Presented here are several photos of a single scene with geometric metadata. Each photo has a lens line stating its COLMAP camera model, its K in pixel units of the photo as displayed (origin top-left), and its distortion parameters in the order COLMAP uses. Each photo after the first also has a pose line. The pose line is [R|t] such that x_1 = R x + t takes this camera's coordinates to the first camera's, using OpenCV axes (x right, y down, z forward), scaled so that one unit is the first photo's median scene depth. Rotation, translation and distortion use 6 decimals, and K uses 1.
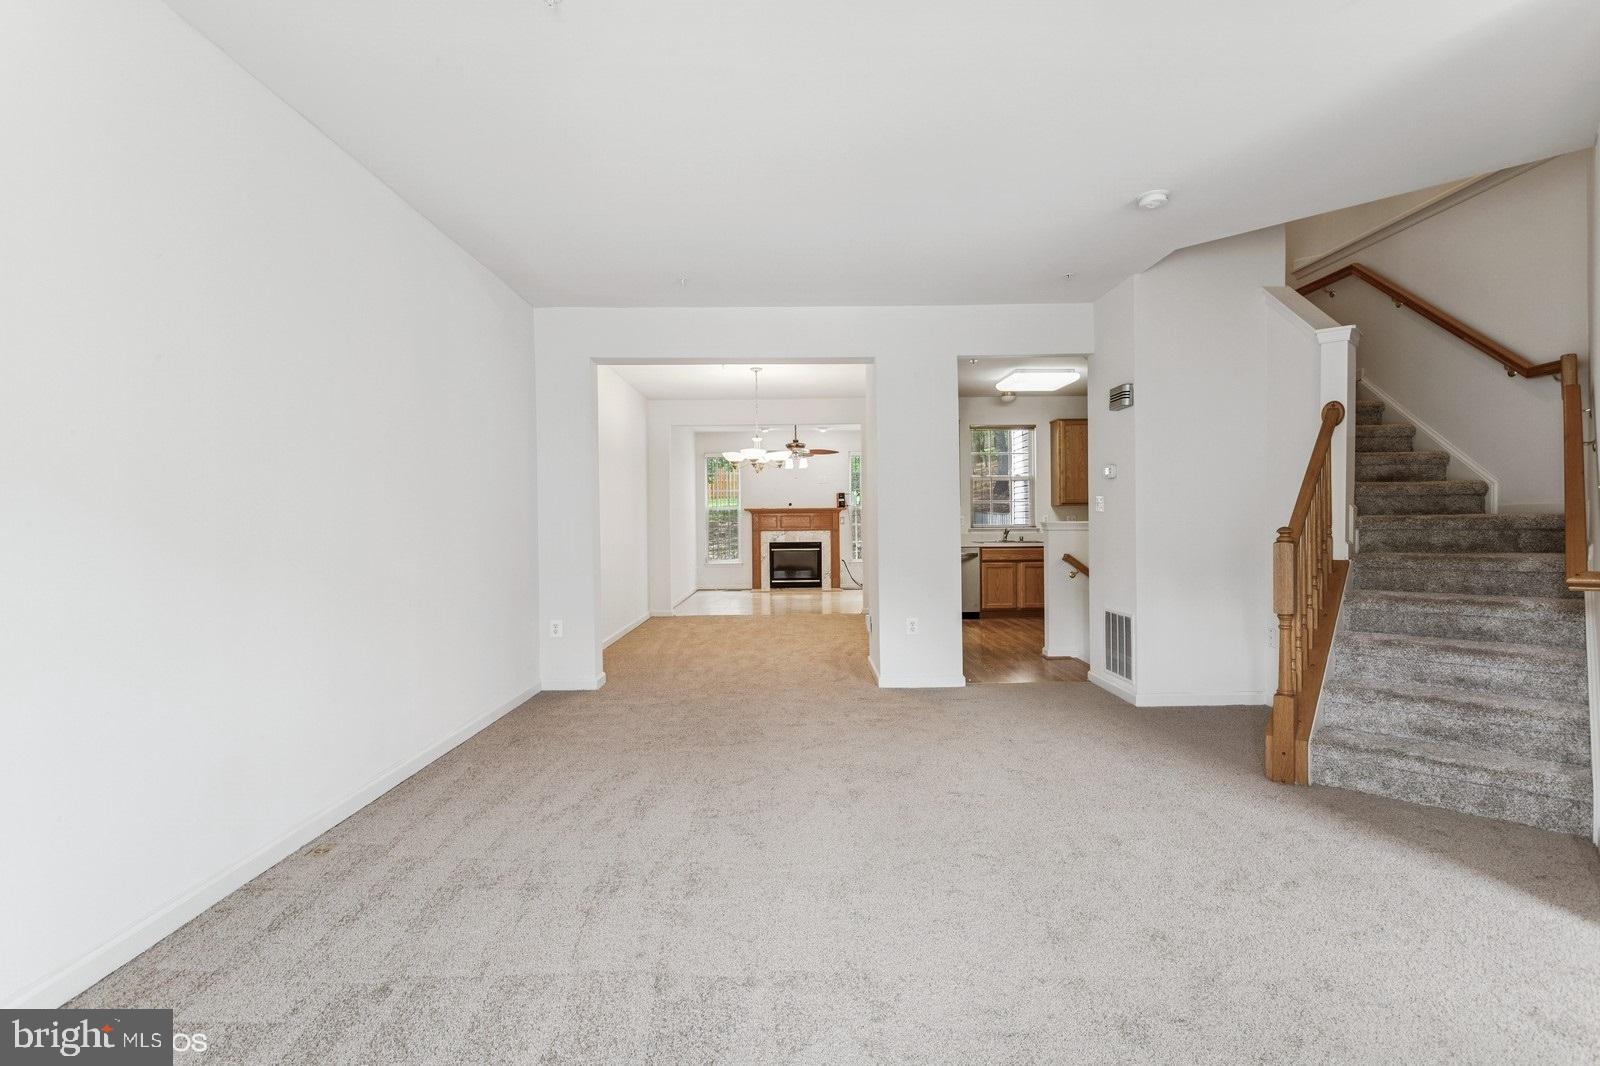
lens RADIAL K [[765.6, 0, 786.0], [0, 765.6, 529.5], [0, 0, 1]] dist [0.007631, 0.001669]
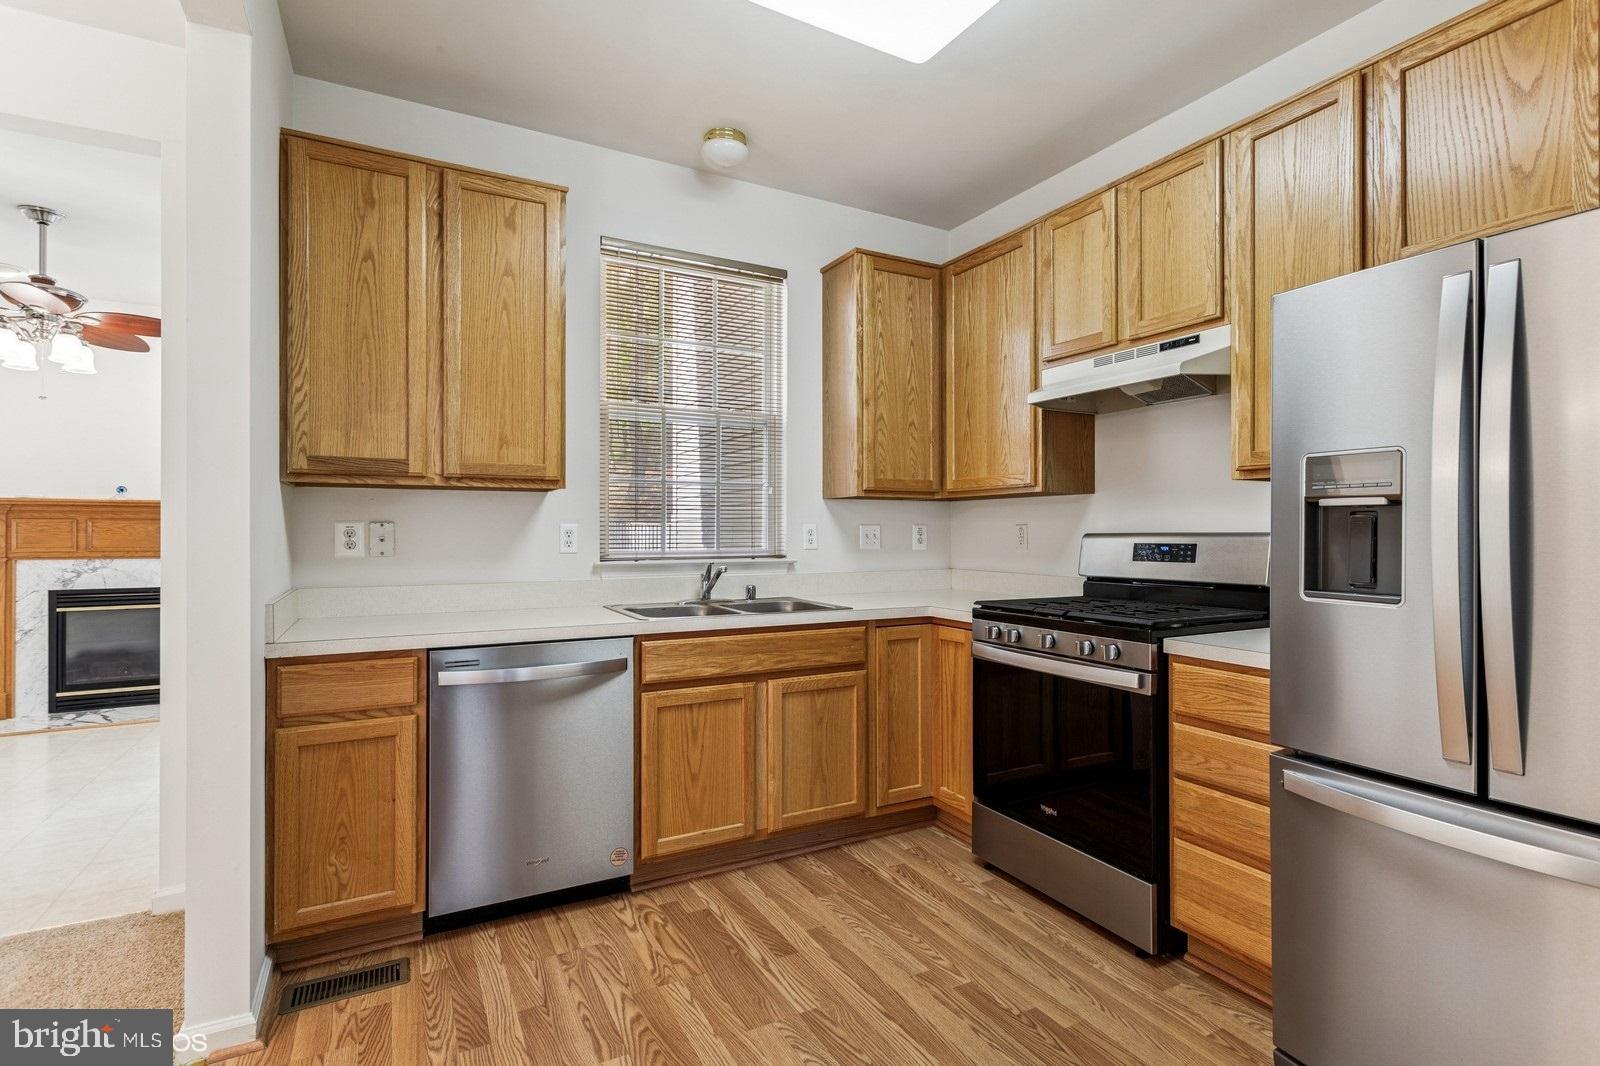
lens RADIAL K [[765.6, 0, 805.4], [0, 765.6, 531.5], [0, 0, 1]] dist [0.007631, 0.001669]
pose [[0.874980, 0.010512, 0.484045, 0.288561], [-0.003310, 0.999871, -0.015732, -0.016913], [-0.484148, 0.012163, 0.874902, 1.214960]]
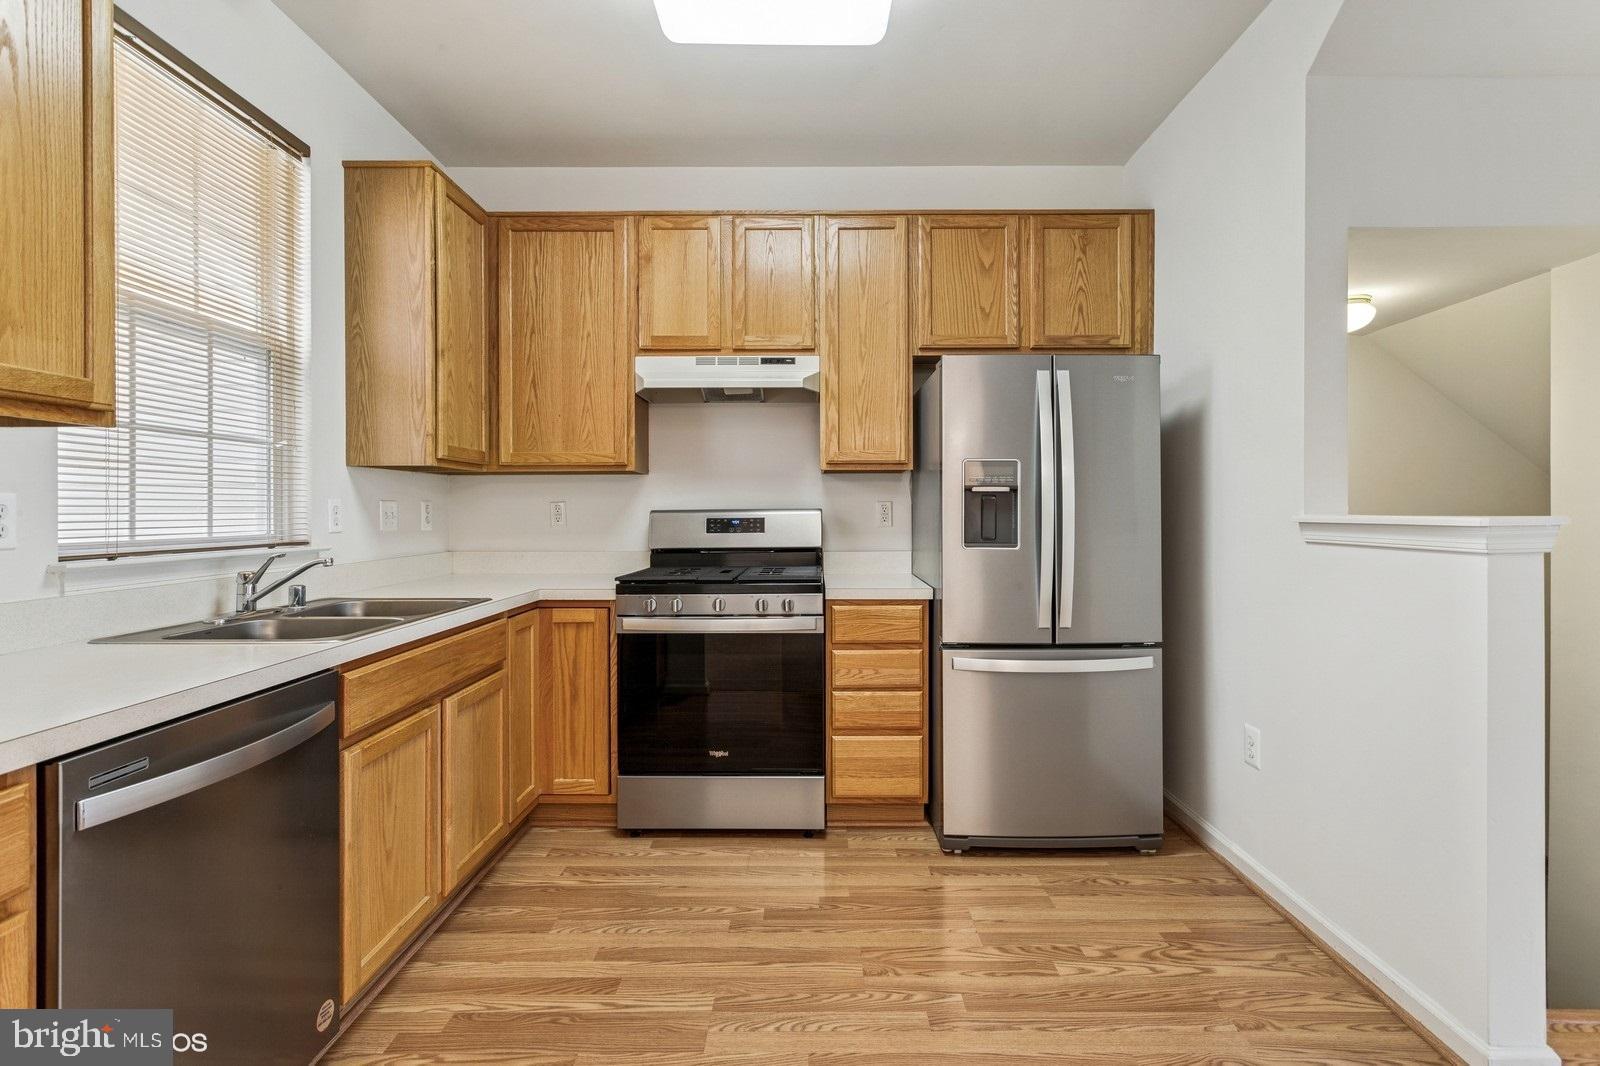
lens RADIAL K [[765.6, 0, 798.5], [0, 765.6, 516.9], [0, 0, 1]] dist [0.007631, 0.001669]
pose [[0.004270, 0.002574, 0.999988, 0.123663], [0.015239, 0.999880, -0.002639, -0.016217], [-0.999875, 0.015250, 0.004230, 1.482286]]
